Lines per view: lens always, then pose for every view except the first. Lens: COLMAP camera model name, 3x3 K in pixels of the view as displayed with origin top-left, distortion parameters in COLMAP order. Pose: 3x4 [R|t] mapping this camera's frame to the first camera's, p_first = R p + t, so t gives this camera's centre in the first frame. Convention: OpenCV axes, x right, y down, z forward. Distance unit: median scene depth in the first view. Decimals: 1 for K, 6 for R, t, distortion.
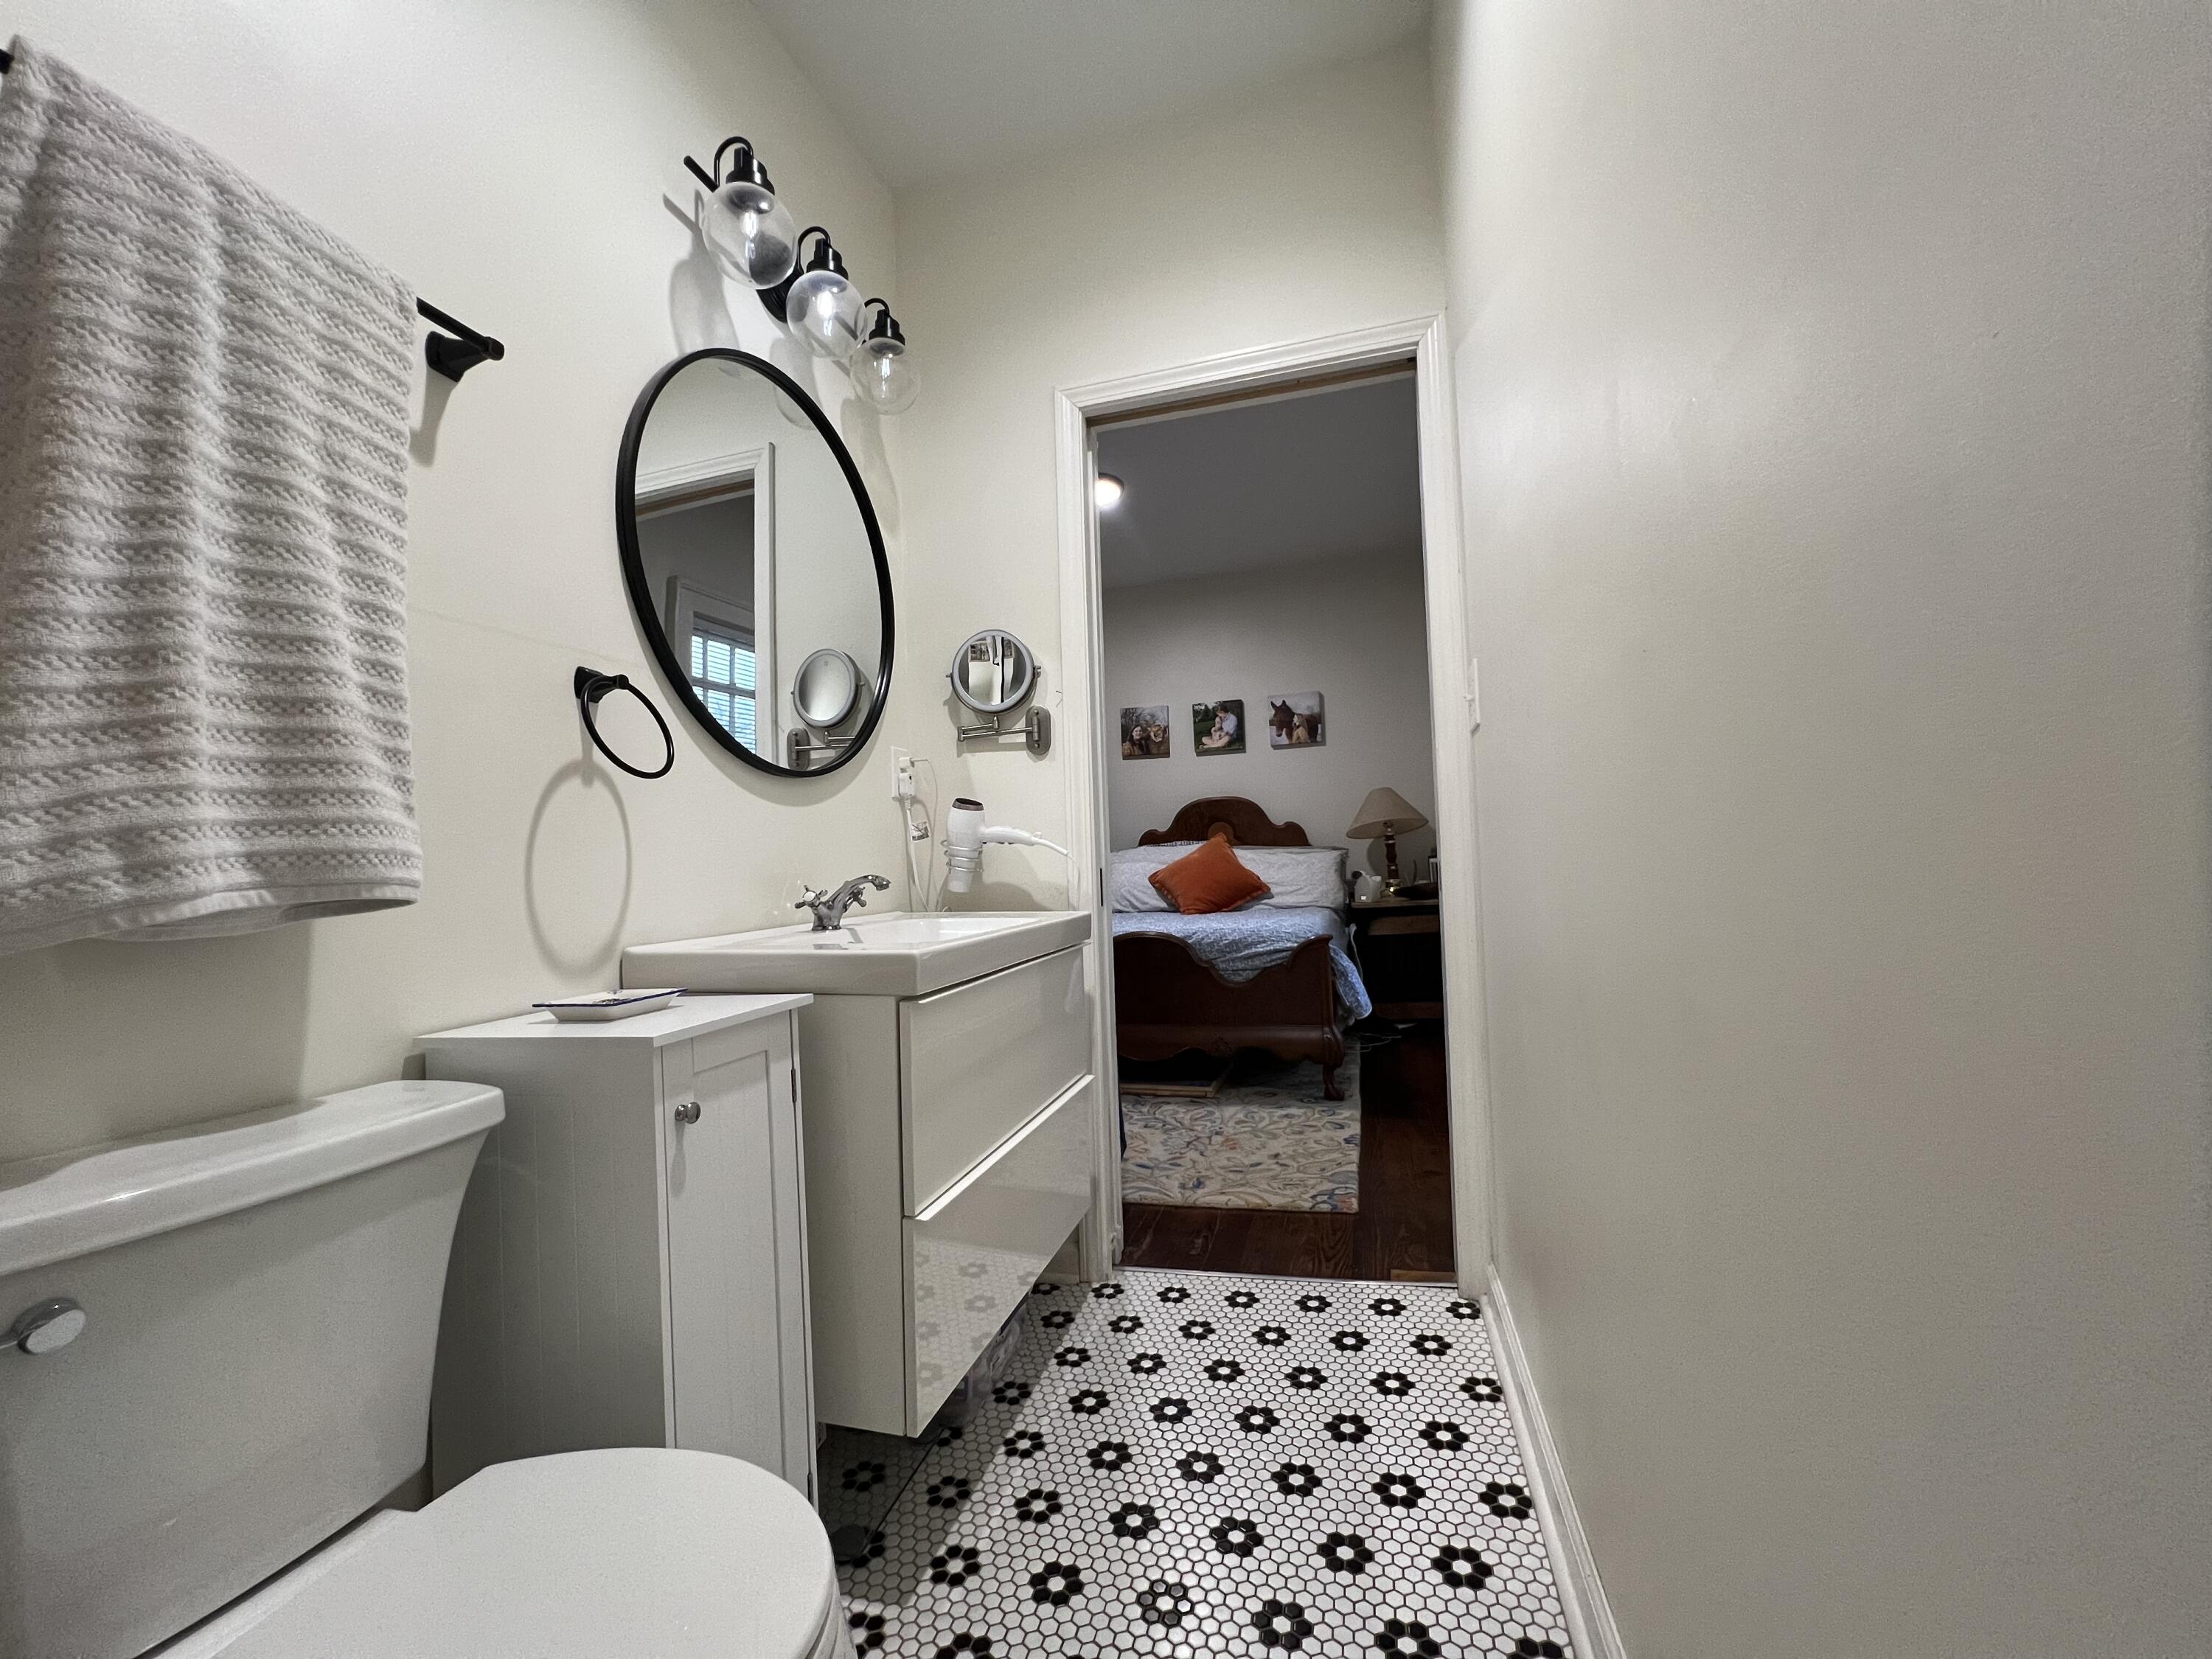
lens RADIAL K [[885.5, 0, 1107.4], [0, 885.5, 828.4], [0, 0, 1]] dist [0.002769, -0.000447]
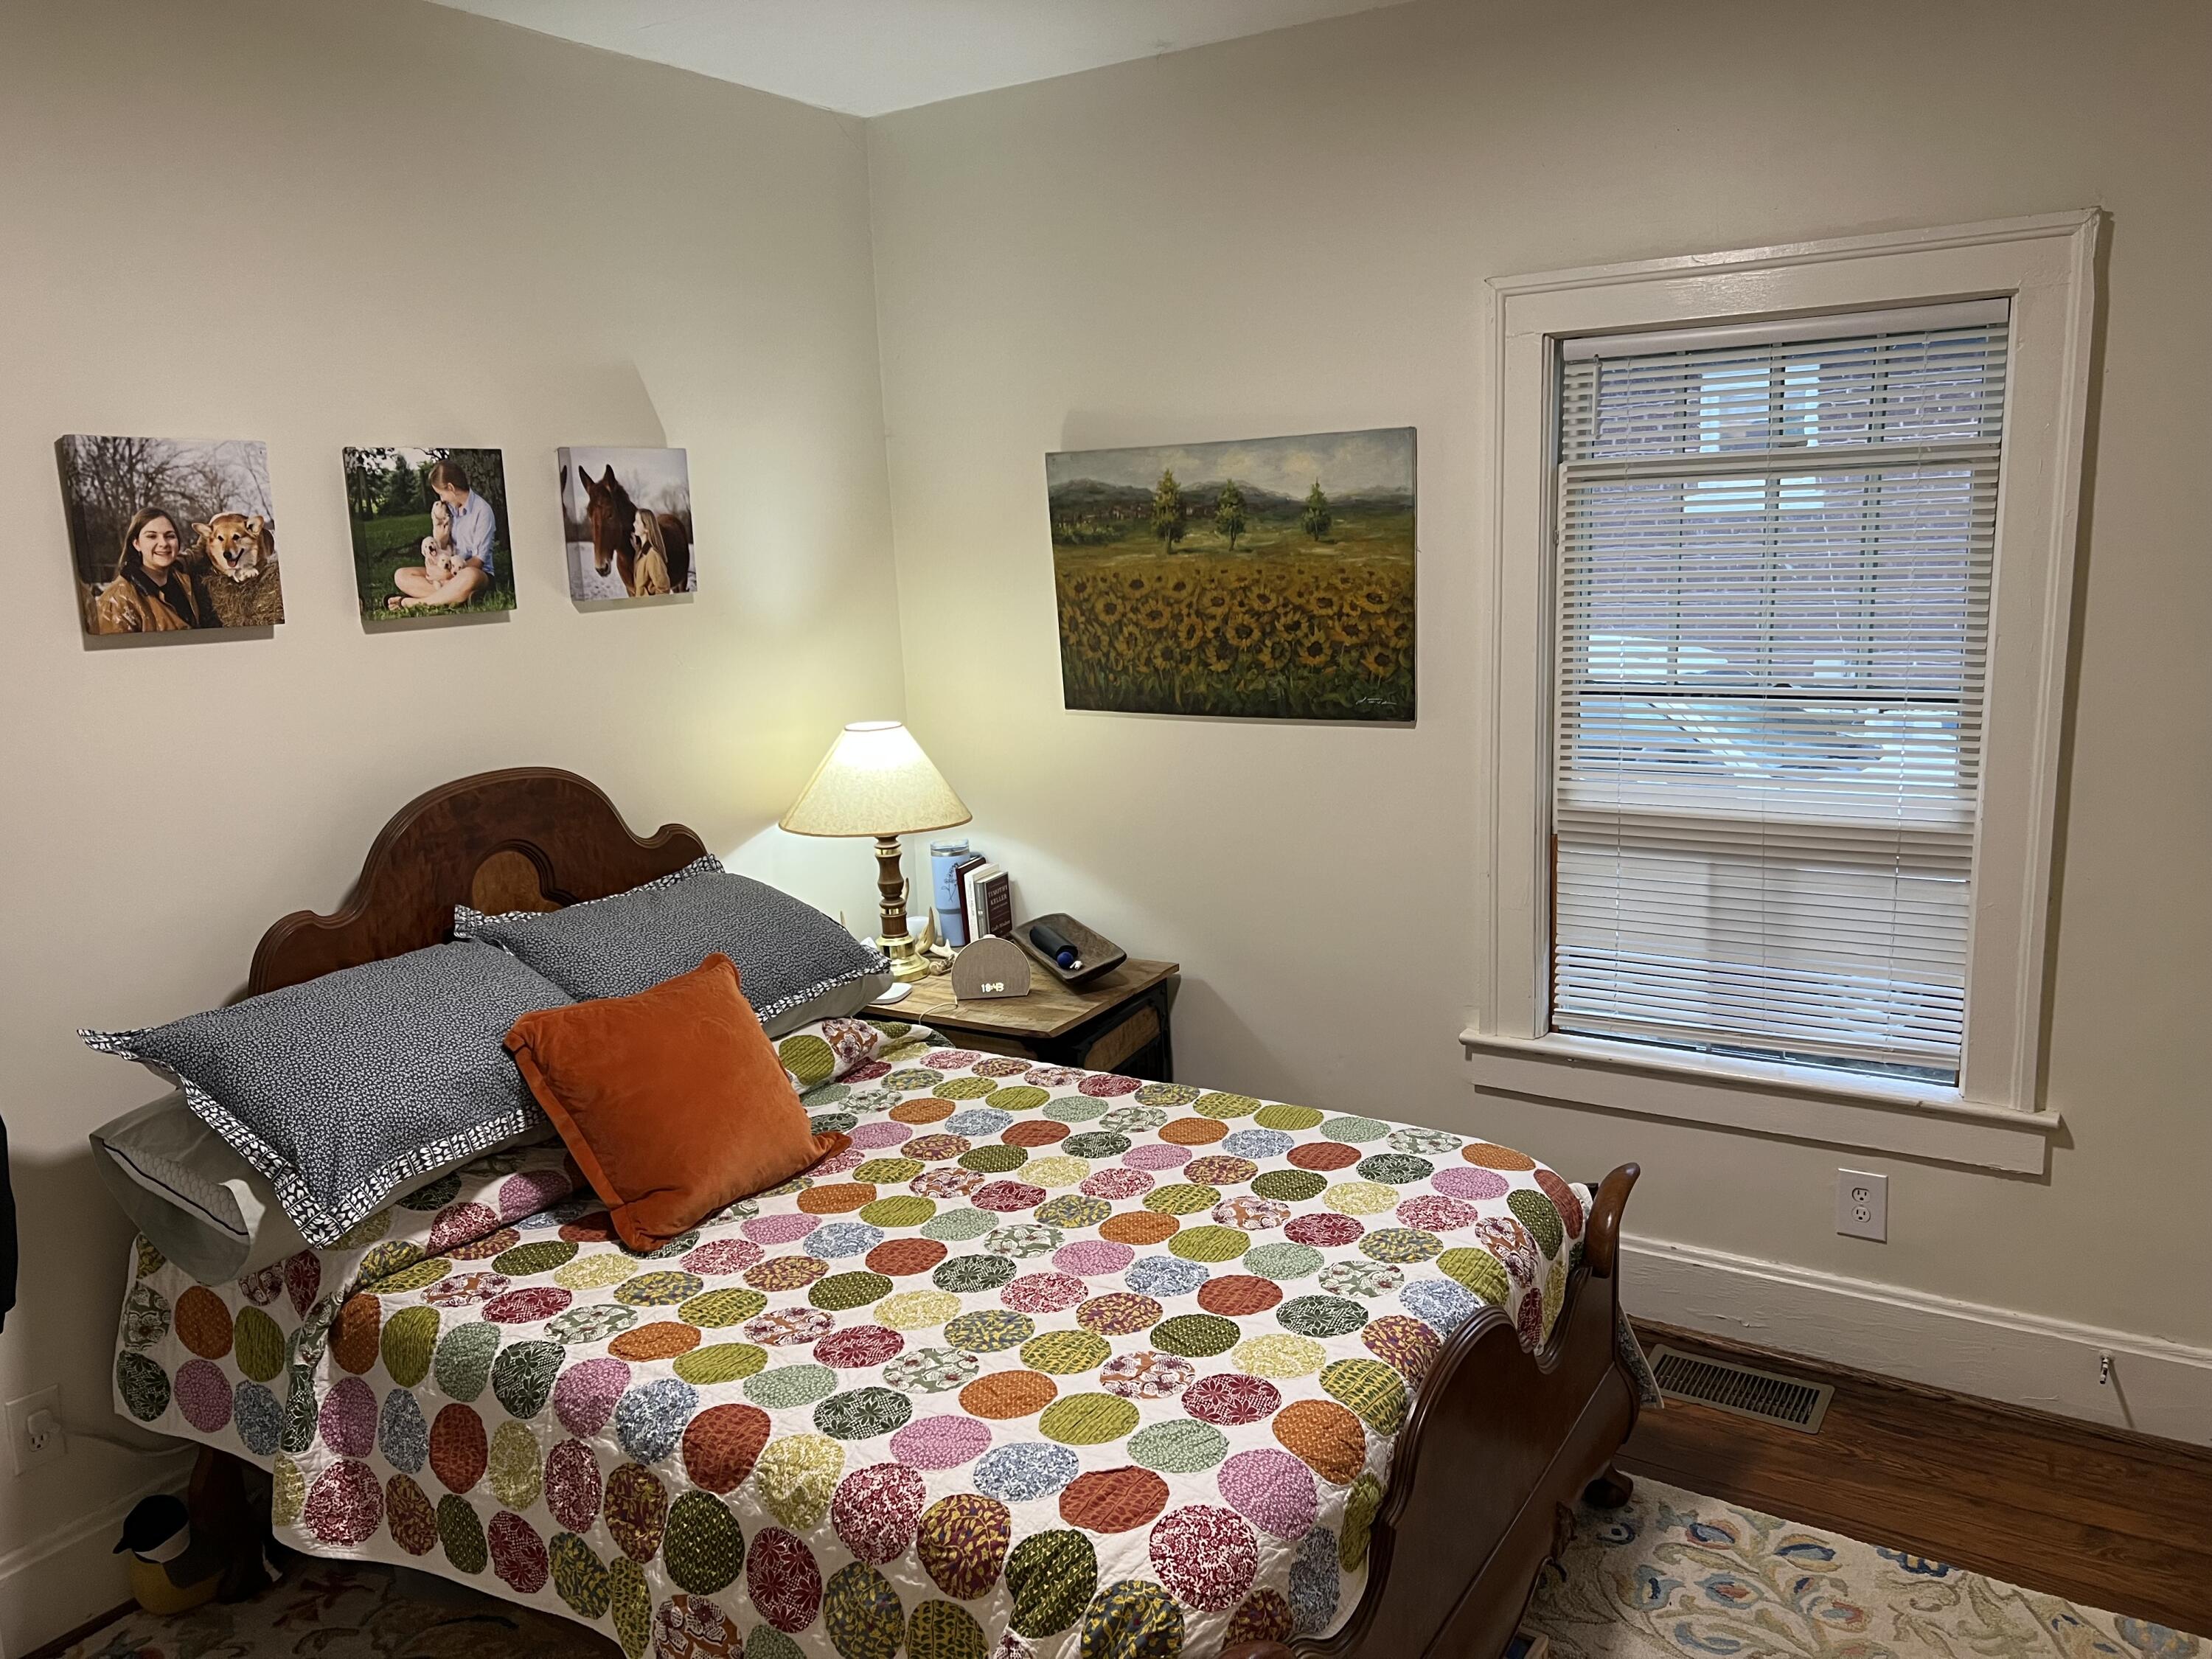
lens RADIAL K [[1678.2, 0, 1105.7], [0, 1678.2, 832.0], [0, 0, 1]] dist [0.039768, -0.018464]
pose [[0.275439, -0.150610, 0.949447, -0.369649], [-0.008592, 0.987226, 0.159095, -0.109184], [-0.961280, -0.051979, 0.270626, 0.628459]]
